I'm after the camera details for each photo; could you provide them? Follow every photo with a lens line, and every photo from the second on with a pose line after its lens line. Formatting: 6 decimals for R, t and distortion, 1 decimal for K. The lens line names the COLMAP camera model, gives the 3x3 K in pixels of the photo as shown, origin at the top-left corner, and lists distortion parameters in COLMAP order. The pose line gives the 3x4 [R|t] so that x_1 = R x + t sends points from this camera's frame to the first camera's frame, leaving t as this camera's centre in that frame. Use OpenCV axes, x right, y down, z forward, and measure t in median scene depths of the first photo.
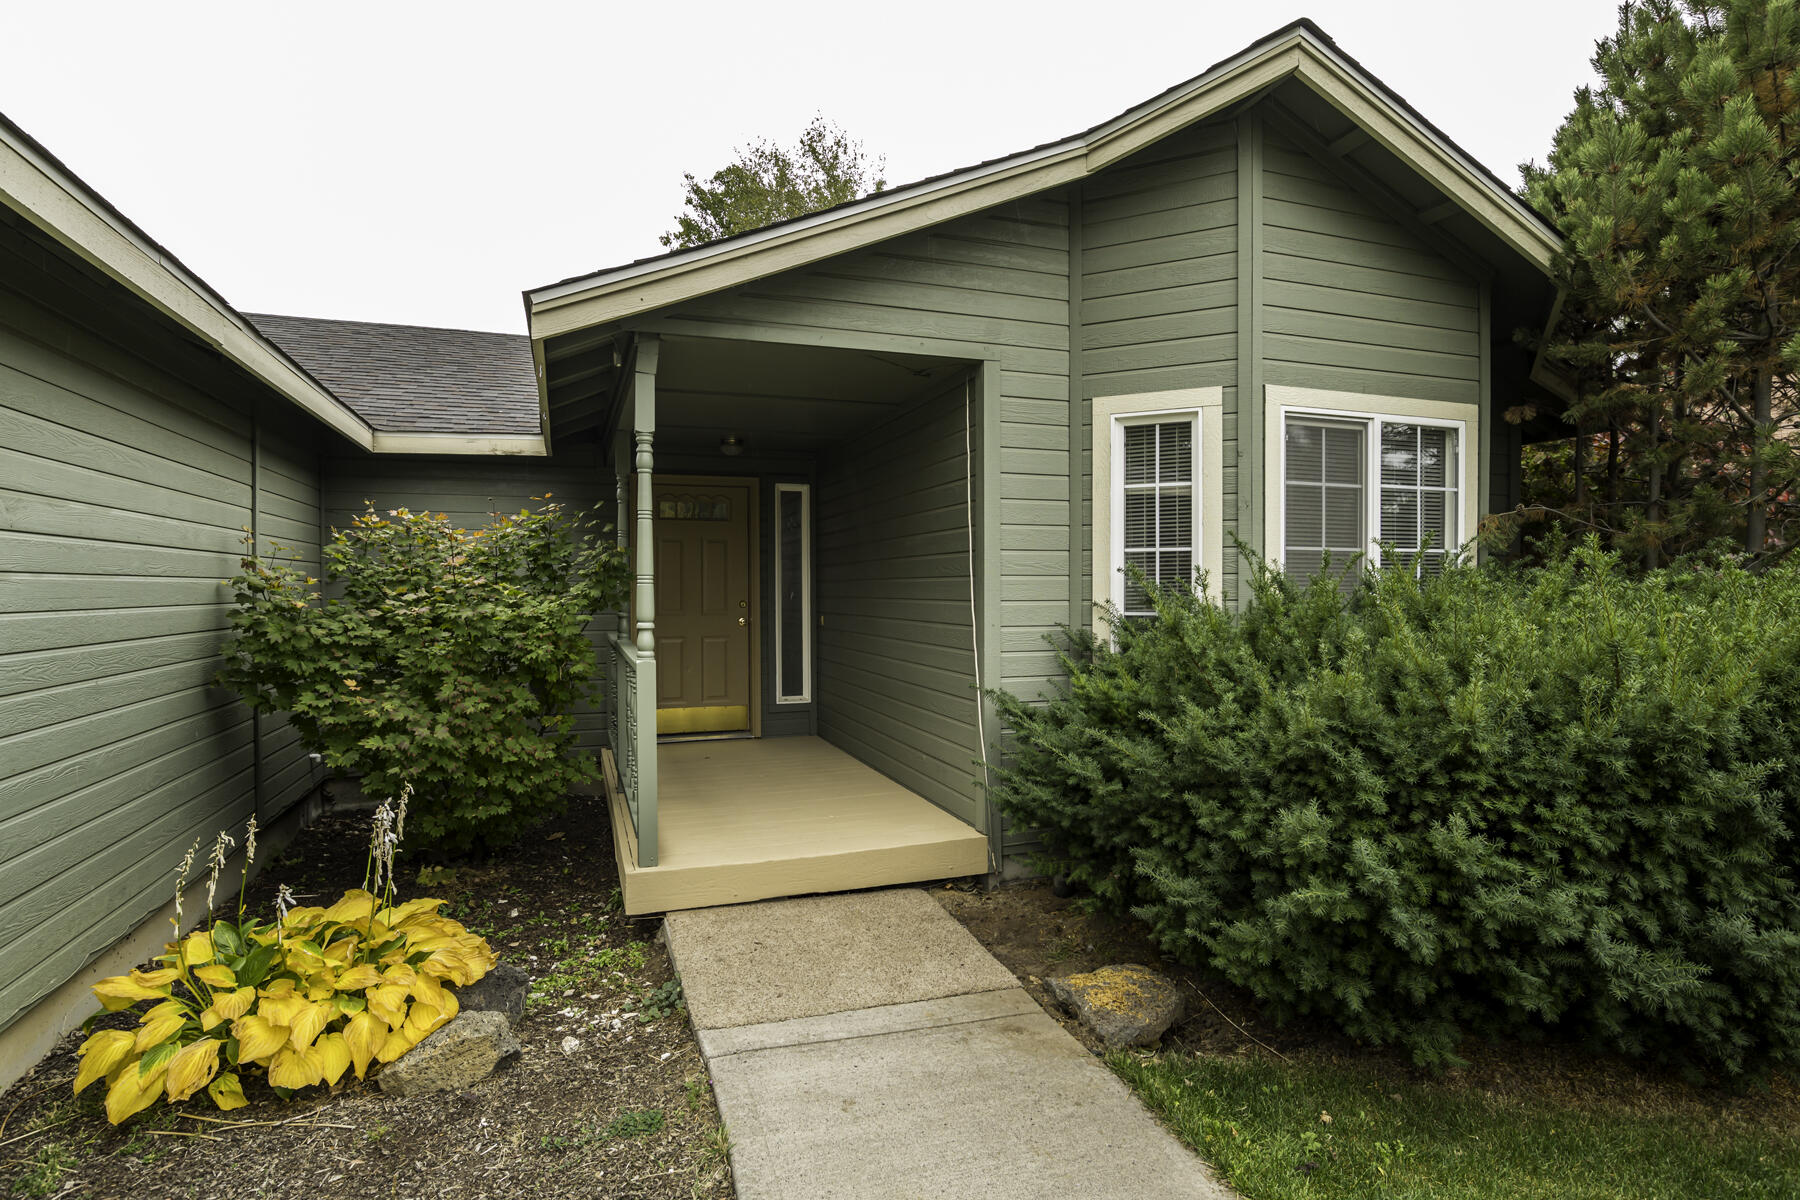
lens RADIAL K [[920.1, 0, 902.4], [0, 920.1, 594.6], [0, 0, 1]] dist [-0.005345, 0.006774]
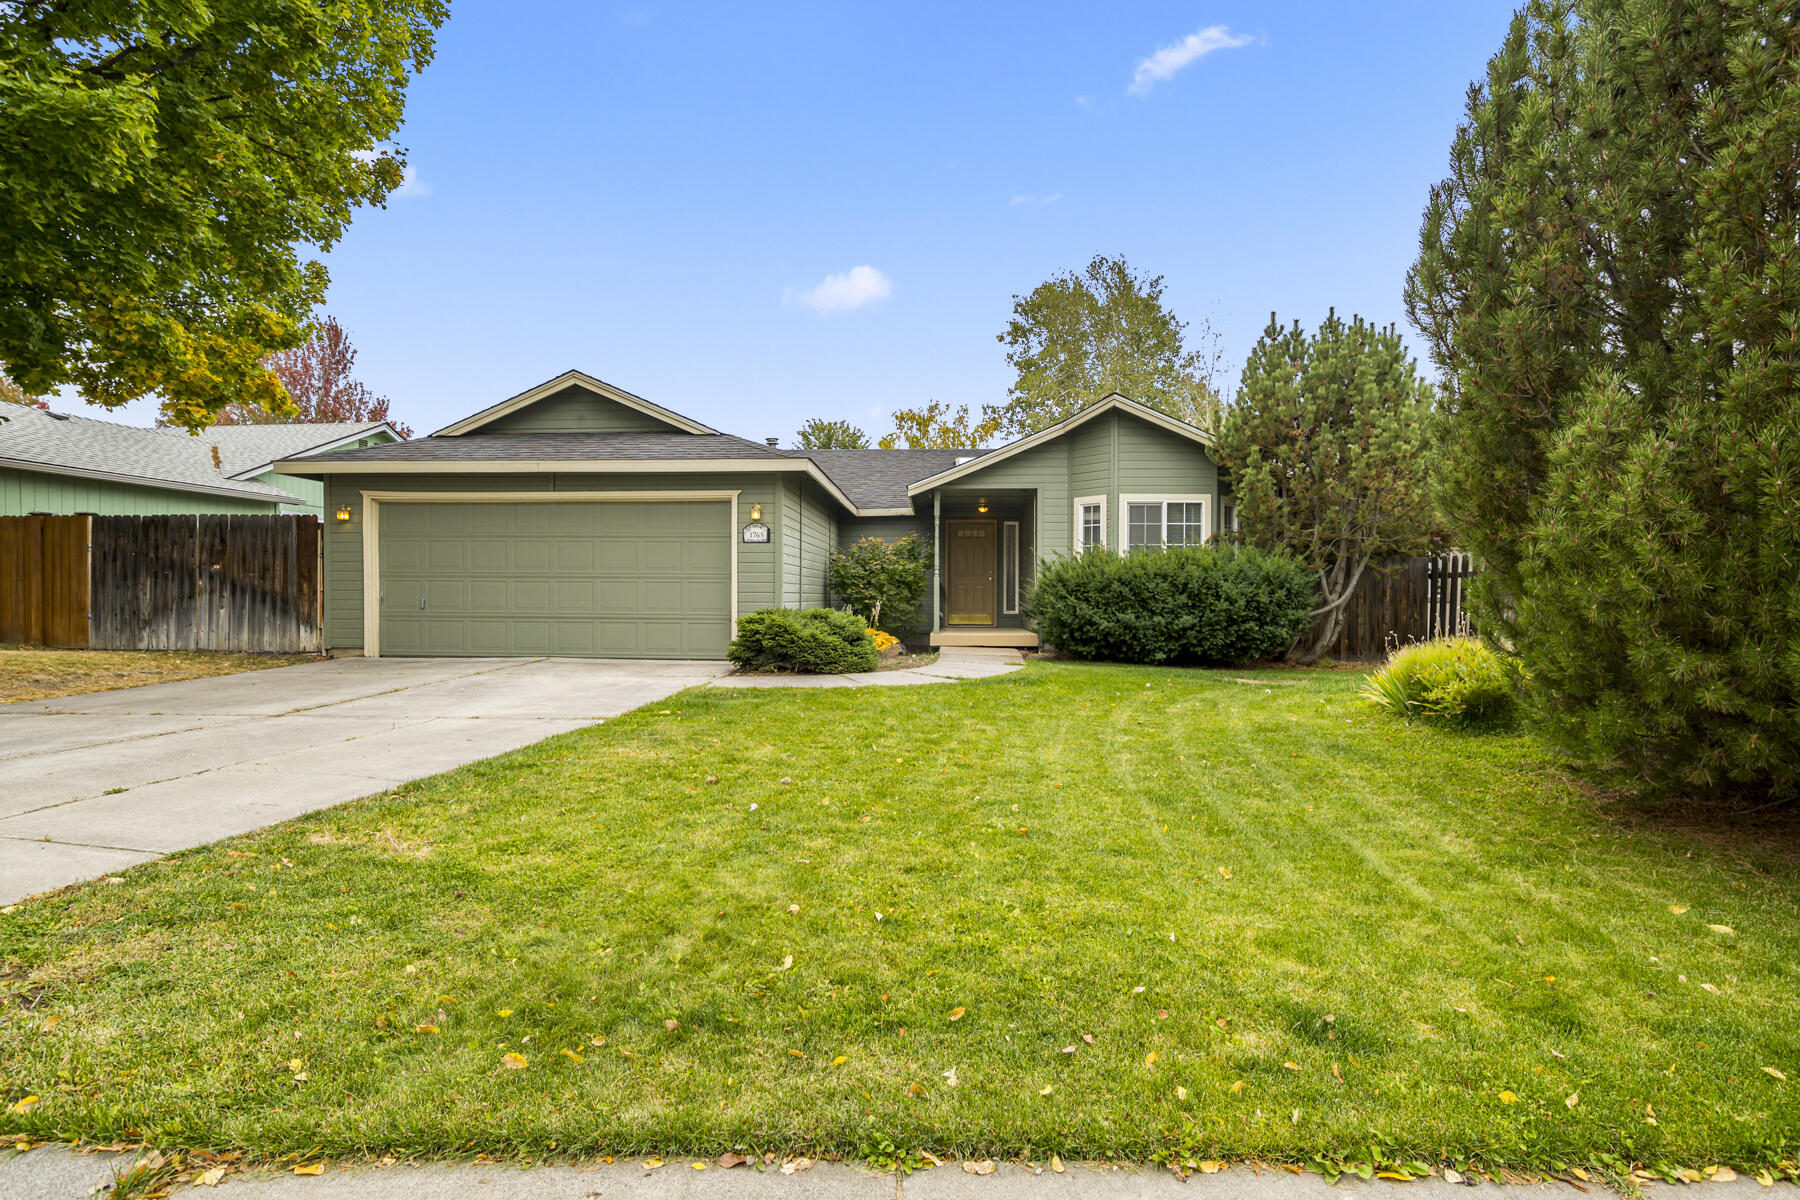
lens RADIAL K [[920.1, 0, 900.8], [0, 920.1, 600.1], [0, 0, 1]] dist [-0.005345, 0.006774]
pose [[0.922048, 0.008408, -0.386985, 0.881948], [-0.009949, 0.999949, -0.001979, 0.147707], [0.386948, 0.005675, 0.922084, -2.128624]]
